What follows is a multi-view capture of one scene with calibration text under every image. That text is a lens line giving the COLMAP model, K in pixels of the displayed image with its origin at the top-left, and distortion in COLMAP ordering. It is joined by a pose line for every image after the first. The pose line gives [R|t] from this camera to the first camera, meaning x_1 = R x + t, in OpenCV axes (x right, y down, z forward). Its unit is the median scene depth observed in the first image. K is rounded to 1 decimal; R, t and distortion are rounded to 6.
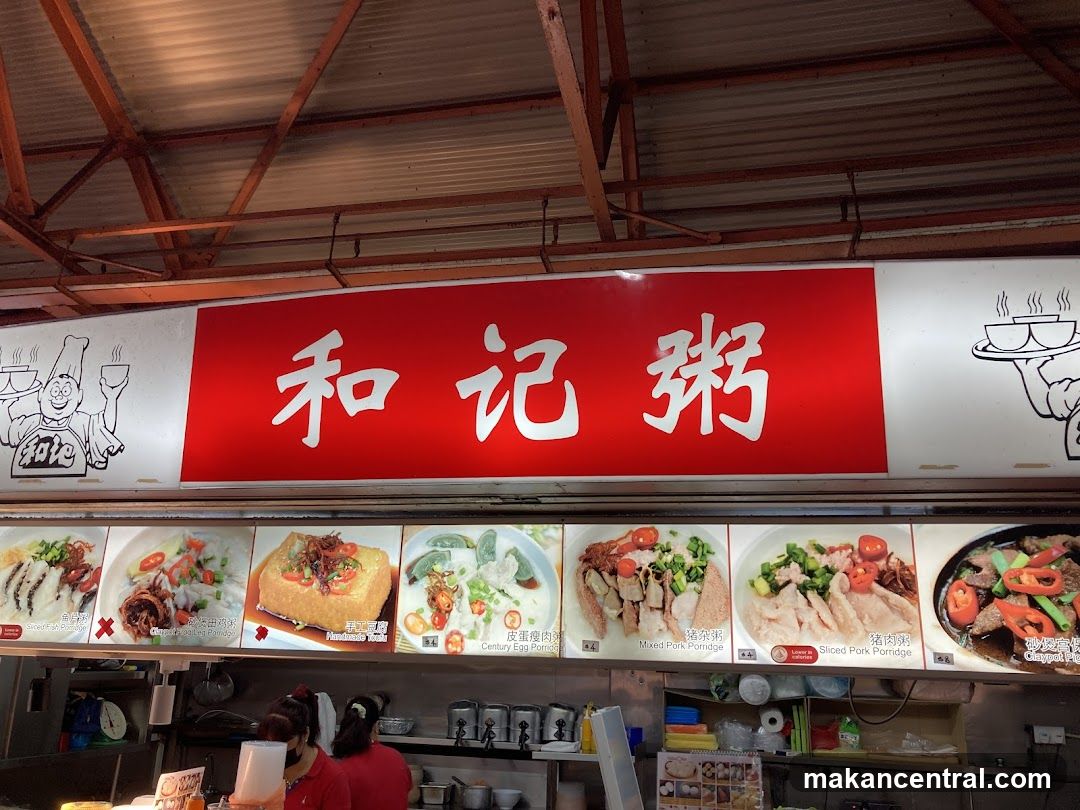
lens RADIAL K [[908.3, 0, 539.1], [0, 908.3, 382.2], [0, 0, 1]] dist [0.017283, 0.006180]
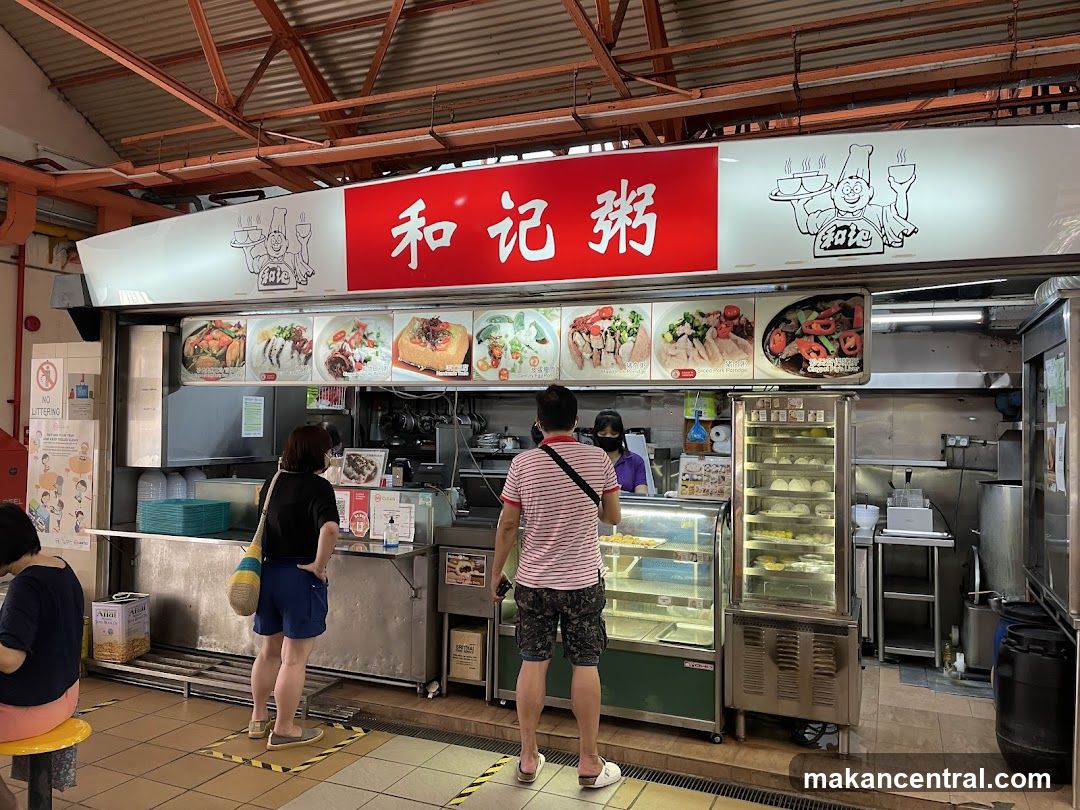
lens RADIAL K [[846.8, 0, 540.0], [0, 846.8, 405.0], [0, 0, 1]] dist [0.126134, -0.269279]
pose [[0.983380, -0.018177, -0.180648, 0.273700], [0.065332, 0.963753, 0.258673, -0.081819], [0.169399, -0.266176, 0.948923, -0.577994]]
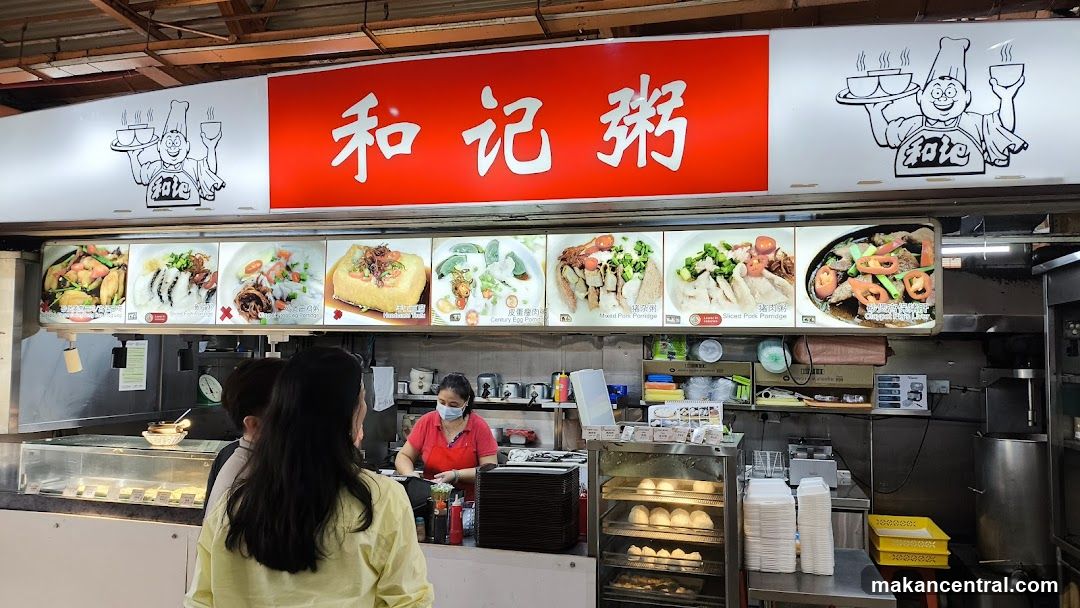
lens RADIAL K [[801.6, 0, 540.0], [0, 801.6, 304.0], [0, 0, 1]] dist [0.145547, -0.265625]
pose [[0.999052, -0.018172, -0.039567, 0.063031], [0.026772, 0.973030, 0.229120, -0.021503], [0.034336, -0.229962, 0.972594, -0.217706]]
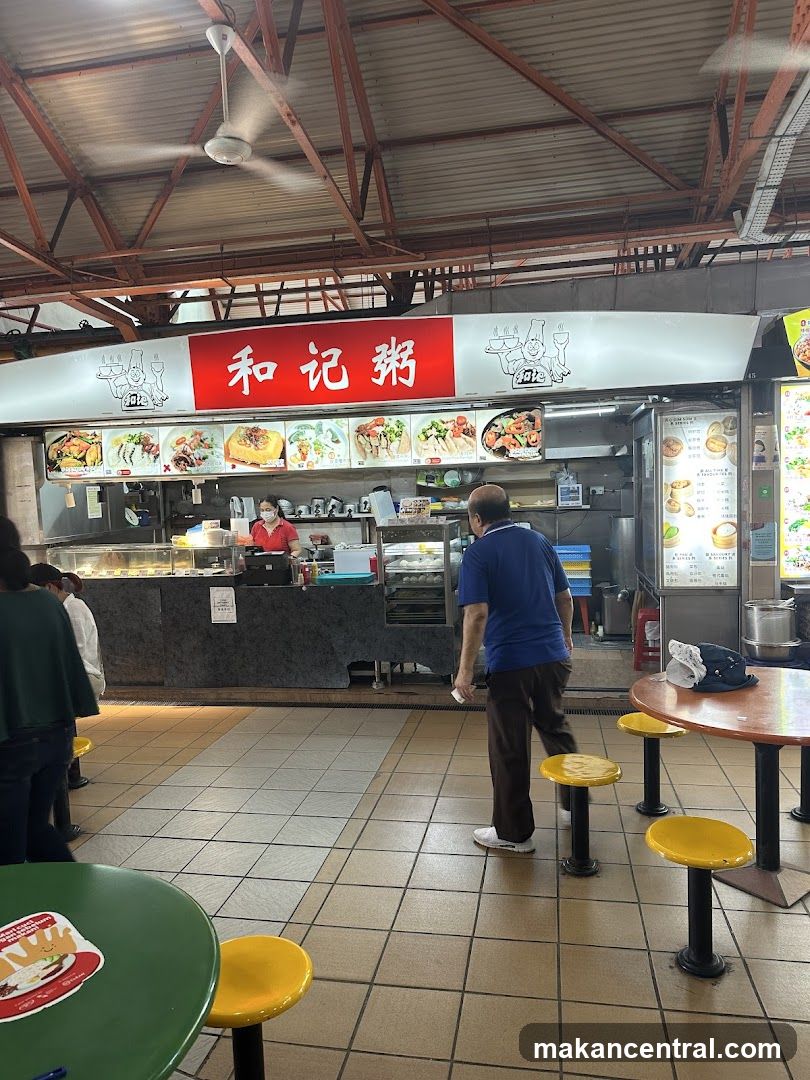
lens RADIAL K [[779.6, 0, 404.9], [0, 779.6, 553.2], [0, 0, 1]] dist [0.179771, -0.419800]
pose [[0.997281, -0.069665, 0.024017, 0.105946], [0.055624, 0.925465, 0.374728, -0.307371], [-0.048332, -0.372373, 0.926824, -1.187844]]
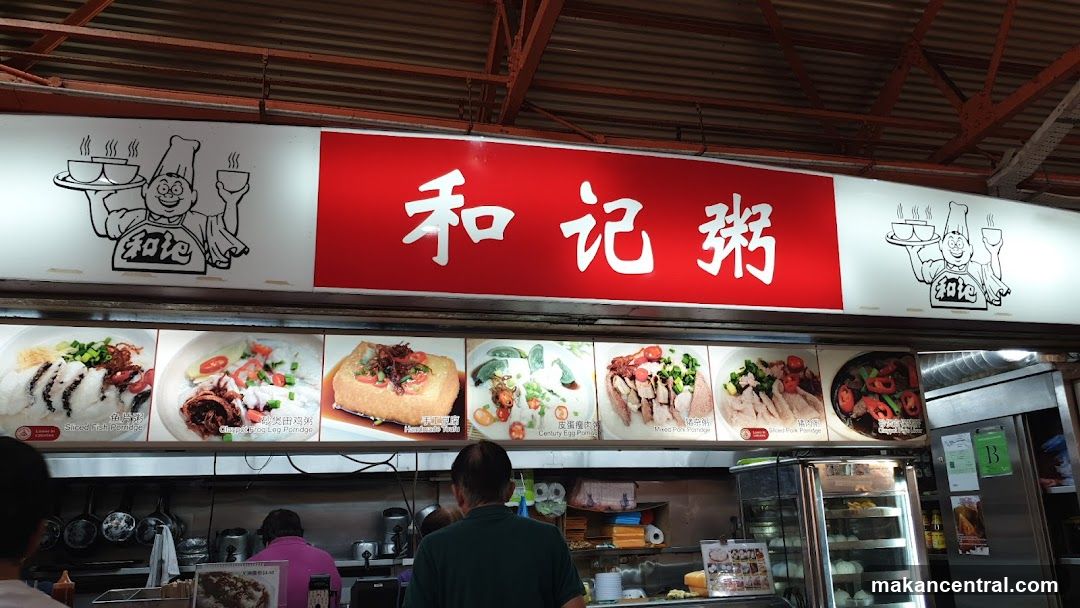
lens RADIAL K [[835.5, 0, 536.9], [0, 835.5, 288.5], [0, 0, 1]] dist [0.136785, -0.314701]
pose [[0.880657, 0.076928, 0.467467, -0.614693], [-0.083060, 0.996516, -0.007514, 0.095294], [-0.466416, -0.032211, 0.883979, -0.026029]]
